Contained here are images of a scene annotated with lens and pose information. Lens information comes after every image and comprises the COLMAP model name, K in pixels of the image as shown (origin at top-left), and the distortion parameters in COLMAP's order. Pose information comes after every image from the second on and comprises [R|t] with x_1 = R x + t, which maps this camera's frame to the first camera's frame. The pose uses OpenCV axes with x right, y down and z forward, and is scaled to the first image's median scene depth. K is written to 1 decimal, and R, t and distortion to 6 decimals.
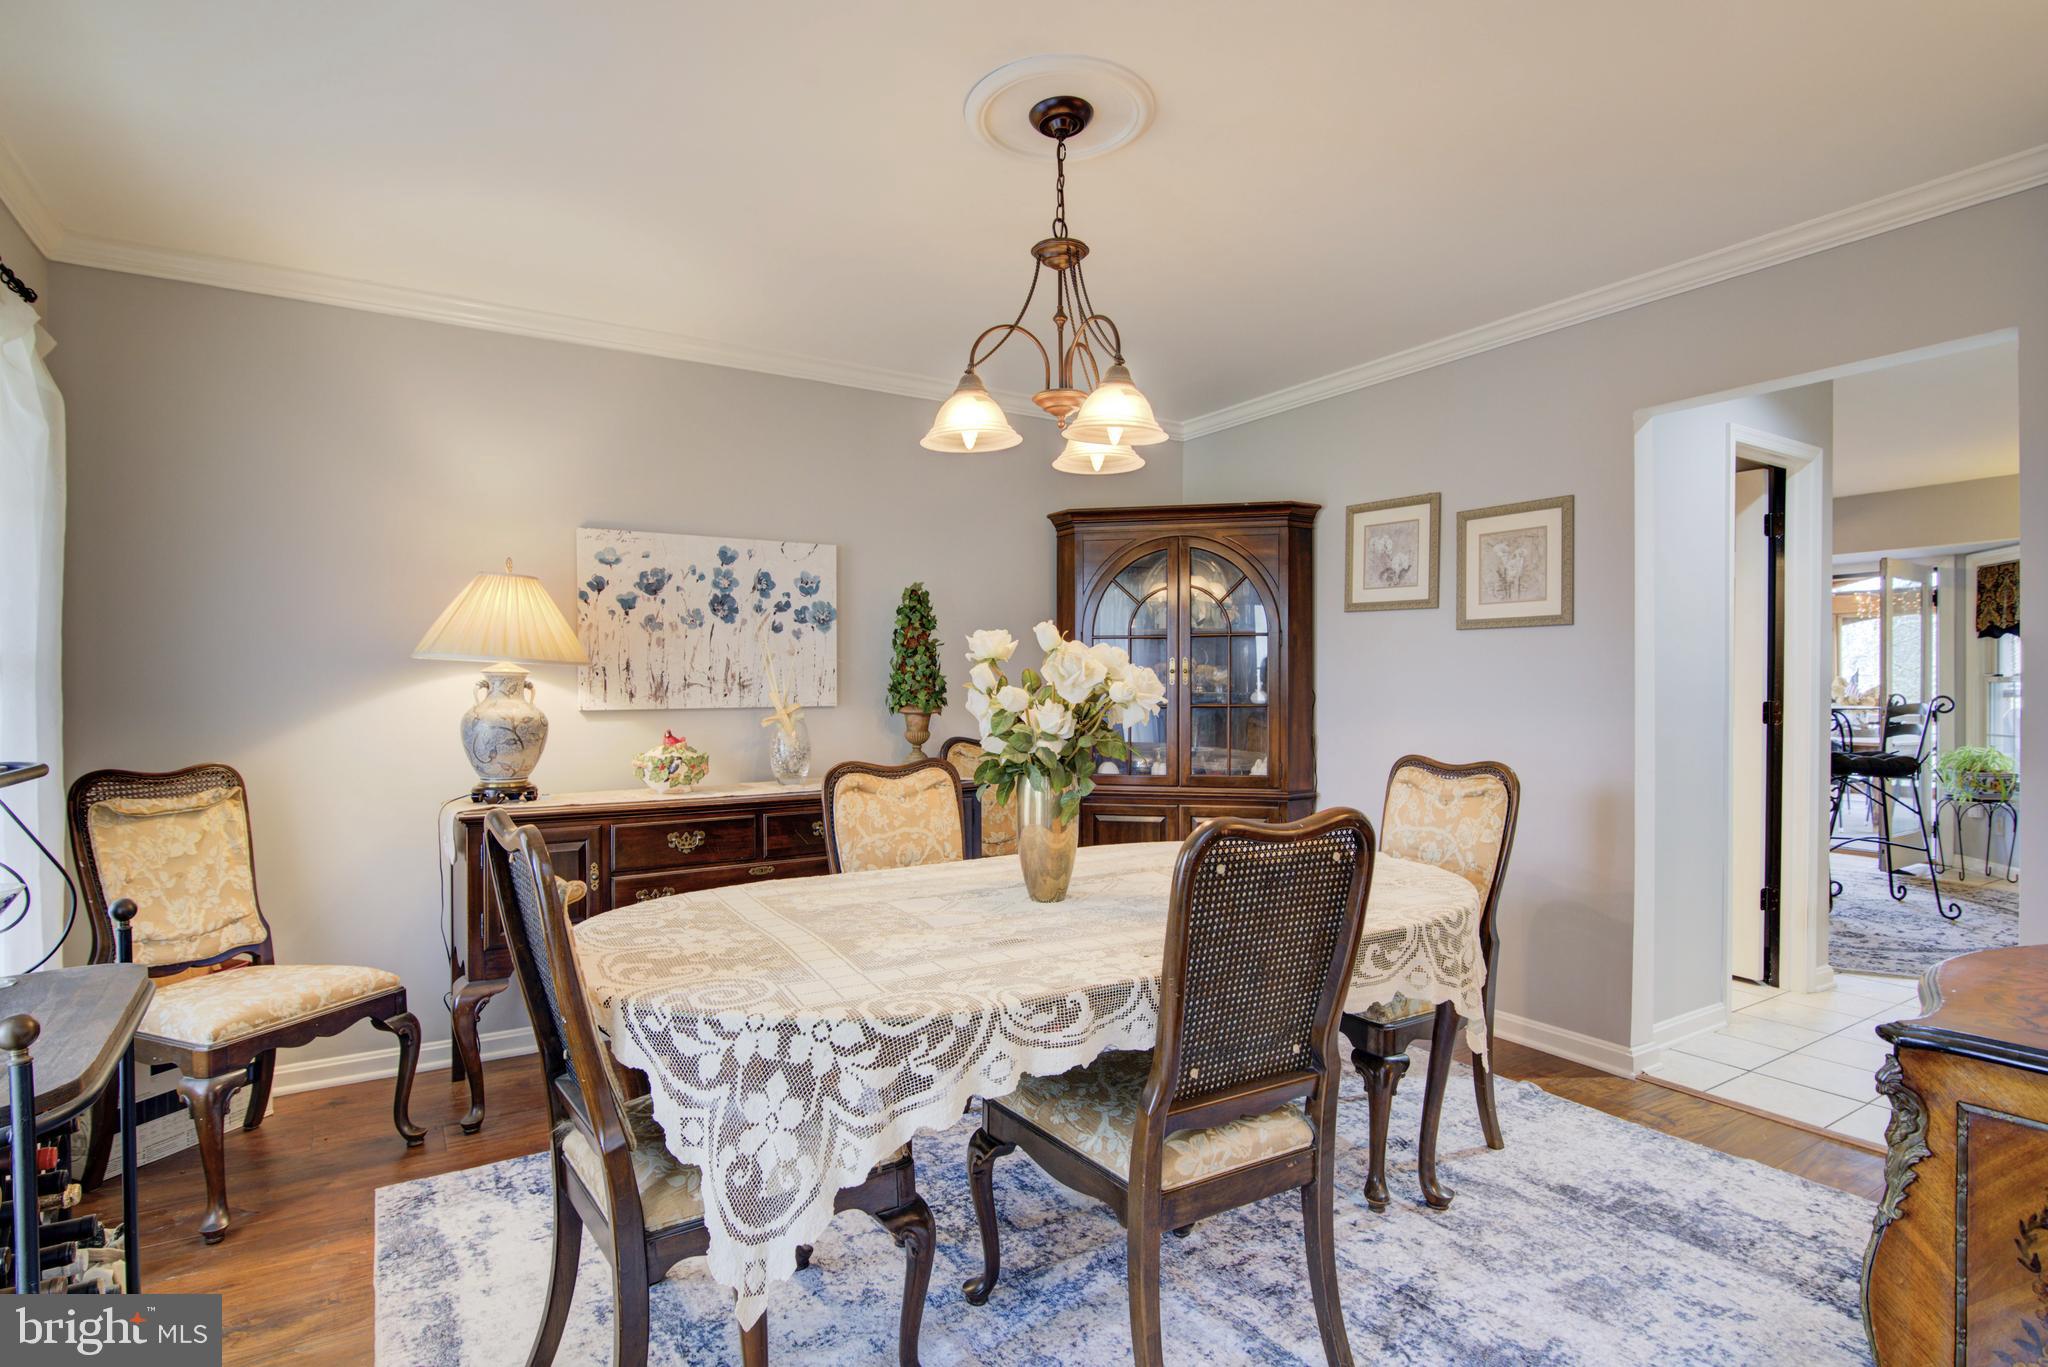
lens RADIAL K [[1034.3, 0, 1021.3], [0, 1034.3, 692.2], [0, 0, 1]] dist [-0.012567, 0.000030]
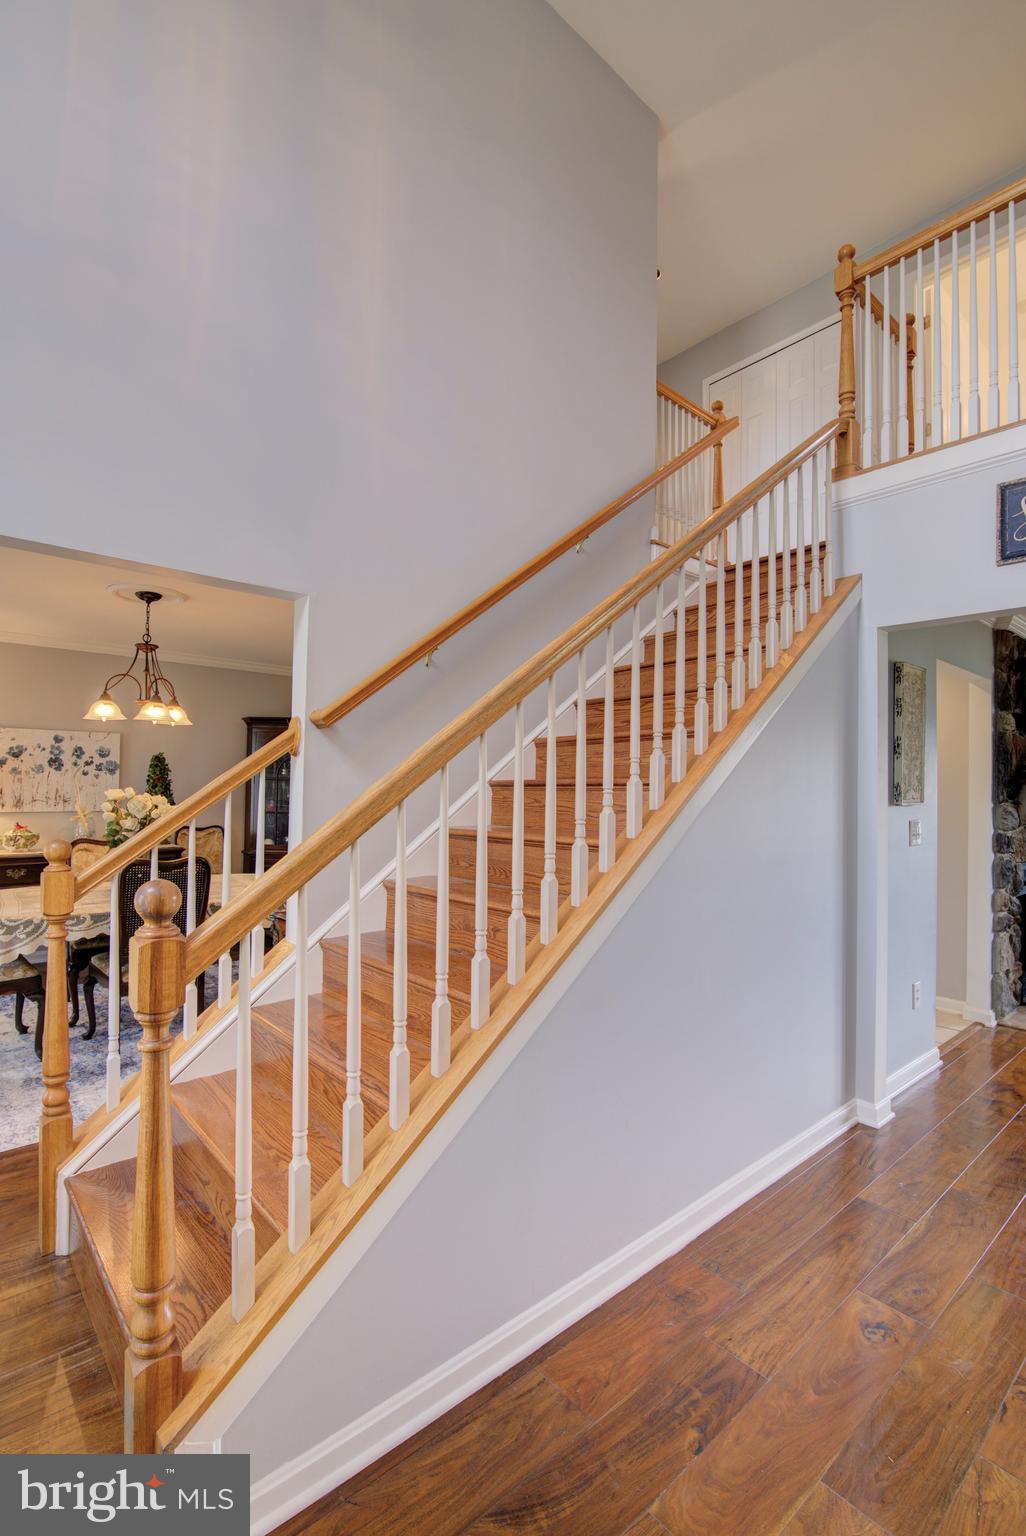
lens RADIAL K [[696.9, 0, 514.6], [0, 696.9, 771.8], [0, 0, 1]] dist [-0.017397, 0.000121]
pose [[0.988022, 0.022064, 0.152729, 0.566010], [-0.018203, 0.999480, -0.026629, -0.060866], [-0.153237, 0.023530, 0.987909, -0.716060]]
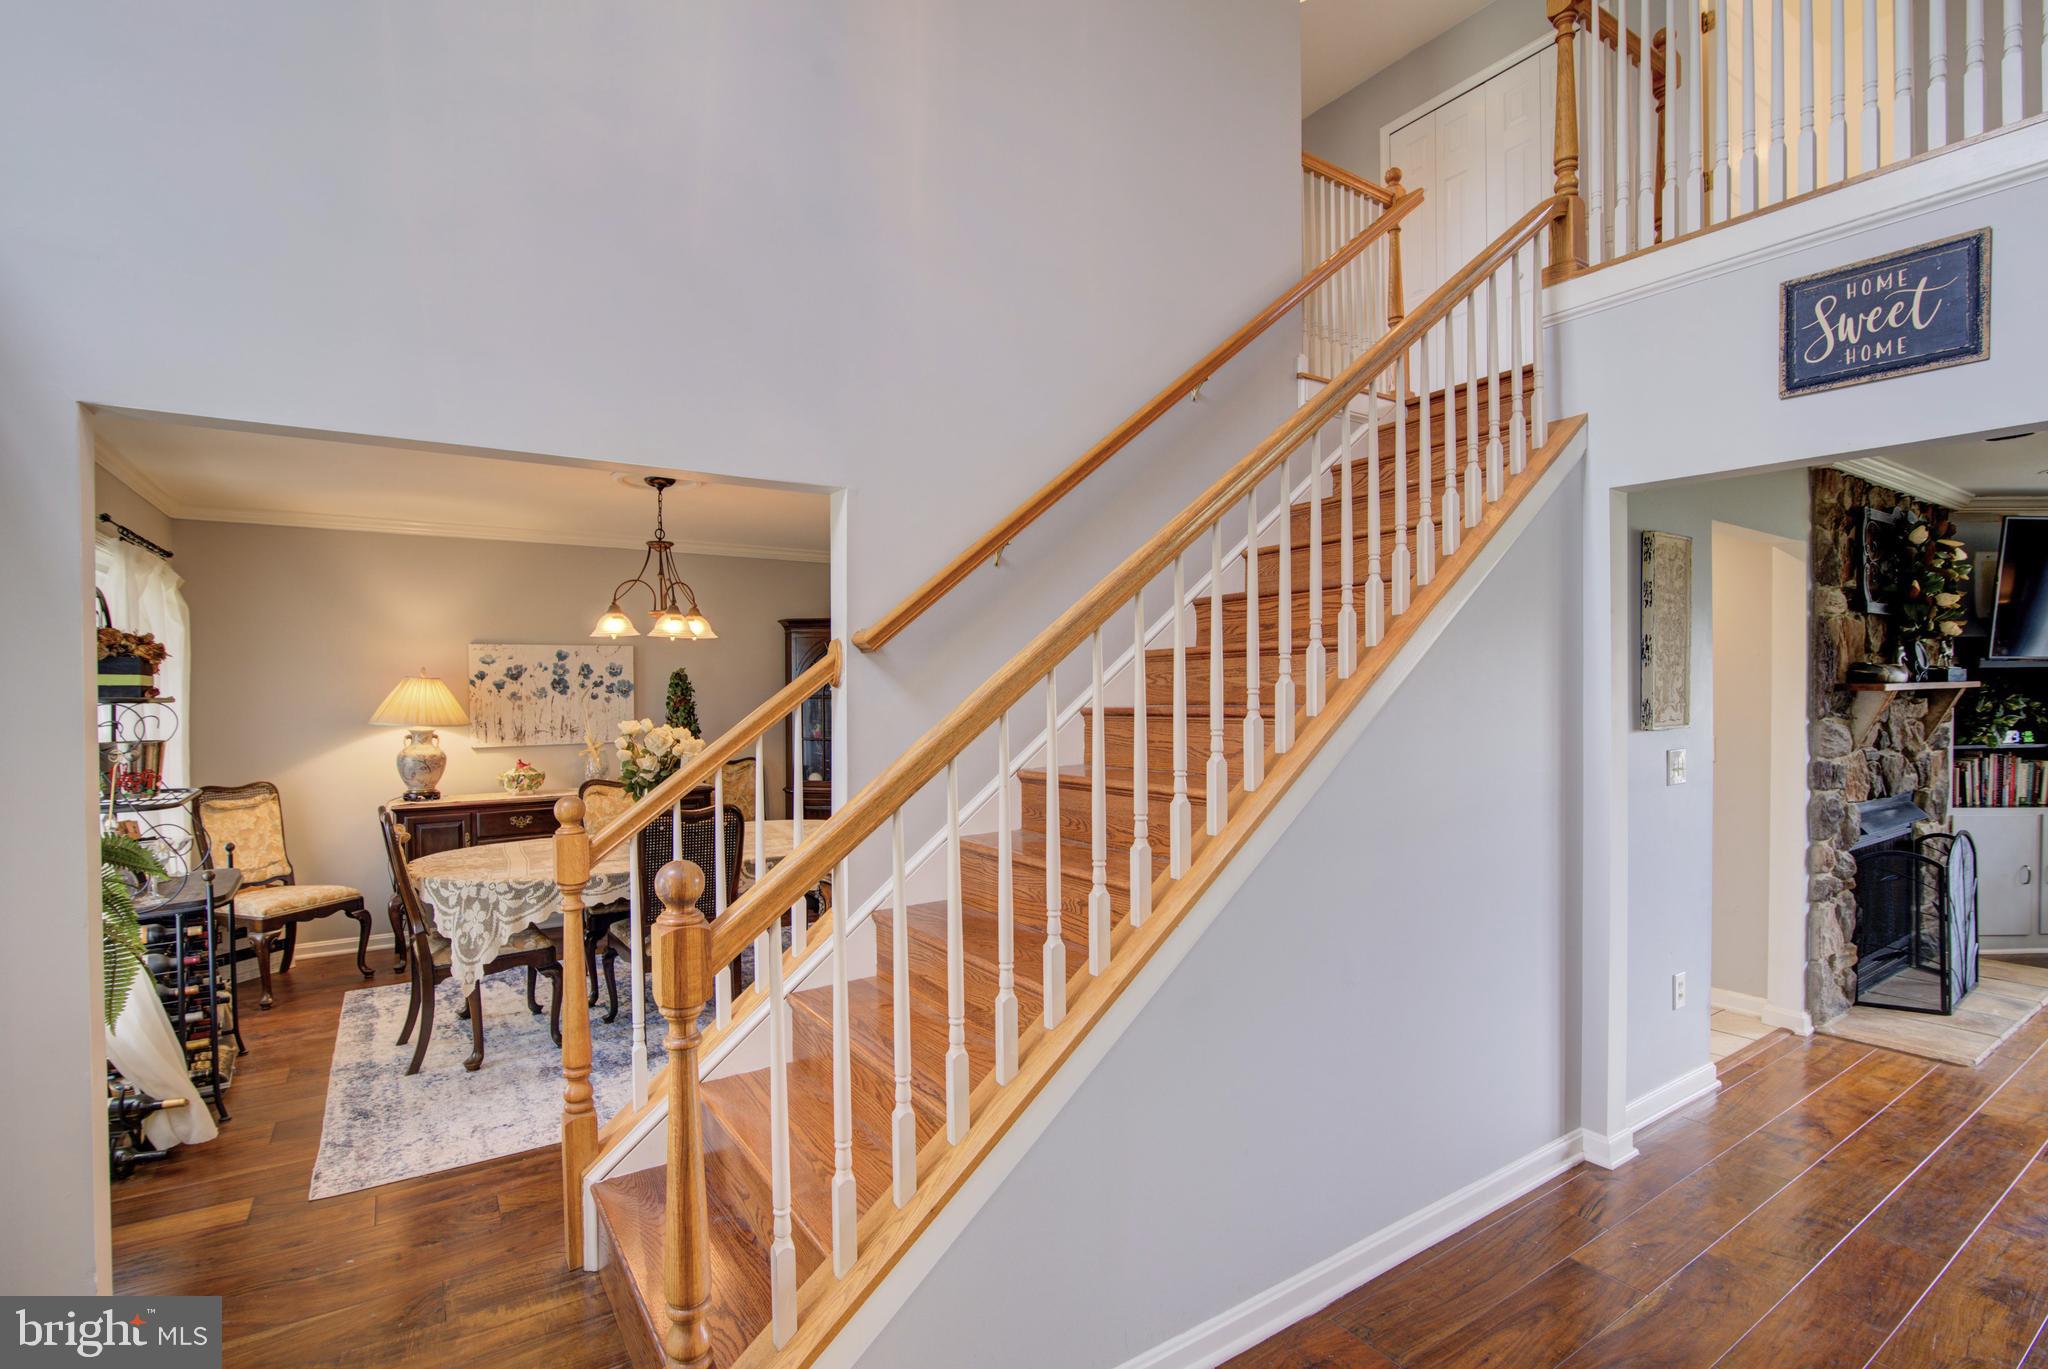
lens RADIAL K [[948.3, 0, 1018.5], [0, 948.3, 698.3], [0, 0, 1]] dist [-0.015637, 0.000645]
pose [[0.999773, -0.002482, 0.021159, 0.594303], [0.002319, 0.999968, 0.007715, -0.096956], [-0.021177, -0.007665, 0.999746, -0.789577]]
